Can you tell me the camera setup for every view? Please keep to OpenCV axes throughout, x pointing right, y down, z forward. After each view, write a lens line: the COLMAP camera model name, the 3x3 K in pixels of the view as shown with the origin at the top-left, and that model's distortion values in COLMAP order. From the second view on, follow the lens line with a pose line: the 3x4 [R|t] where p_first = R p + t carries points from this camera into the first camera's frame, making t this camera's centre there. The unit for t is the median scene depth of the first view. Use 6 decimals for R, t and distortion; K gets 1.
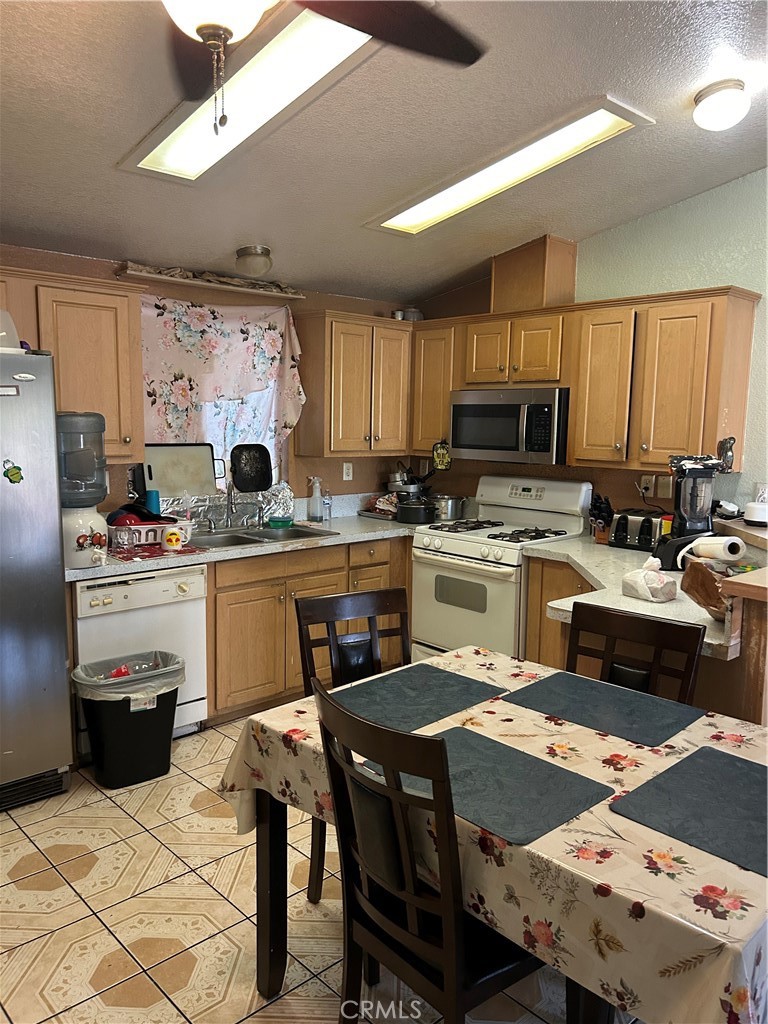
lens RADIAL K [[769.8, 0, 384.0], [0, 769.8, 516.2], [0, 0, 1]] dist [0.026318, -0.021789]
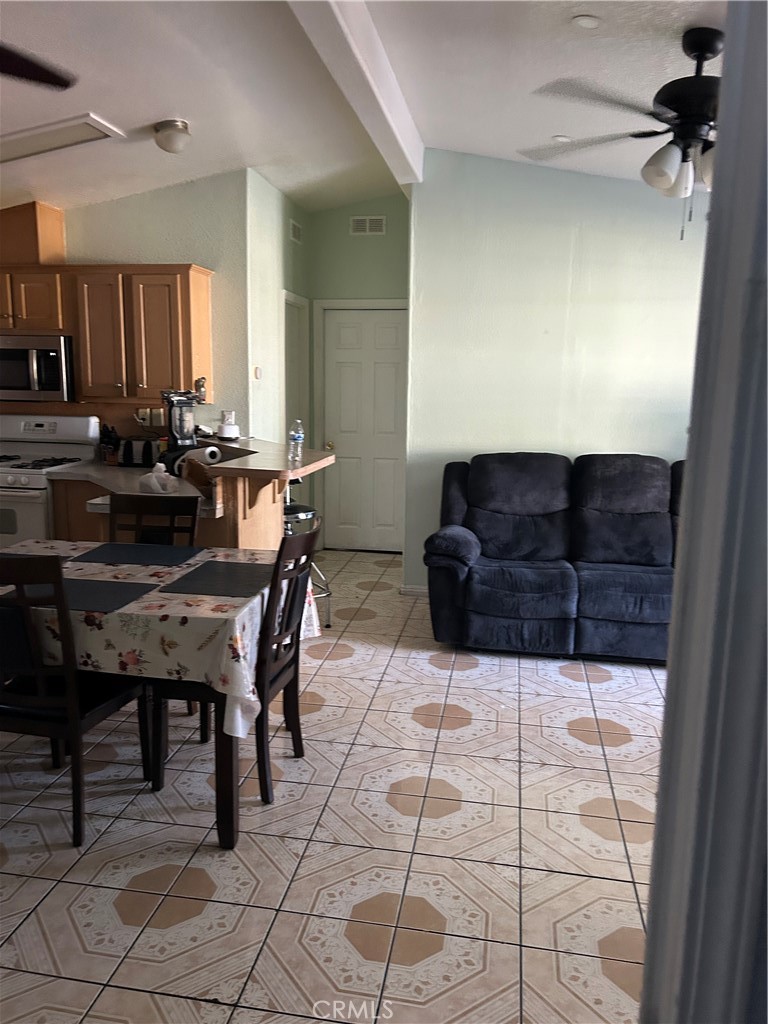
lens RADIAL K [[769.8, 0, 383.6], [0, 769.8, 511.0], [0, 0, 1]] dist [0.026318, -0.021789]
pose [[0.794862, -0.109358, 0.596854, -0.155328], [0.074702, 0.993779, 0.082599, 0.051089], [-0.602174, -0.021068, 0.798087, -0.323655]]
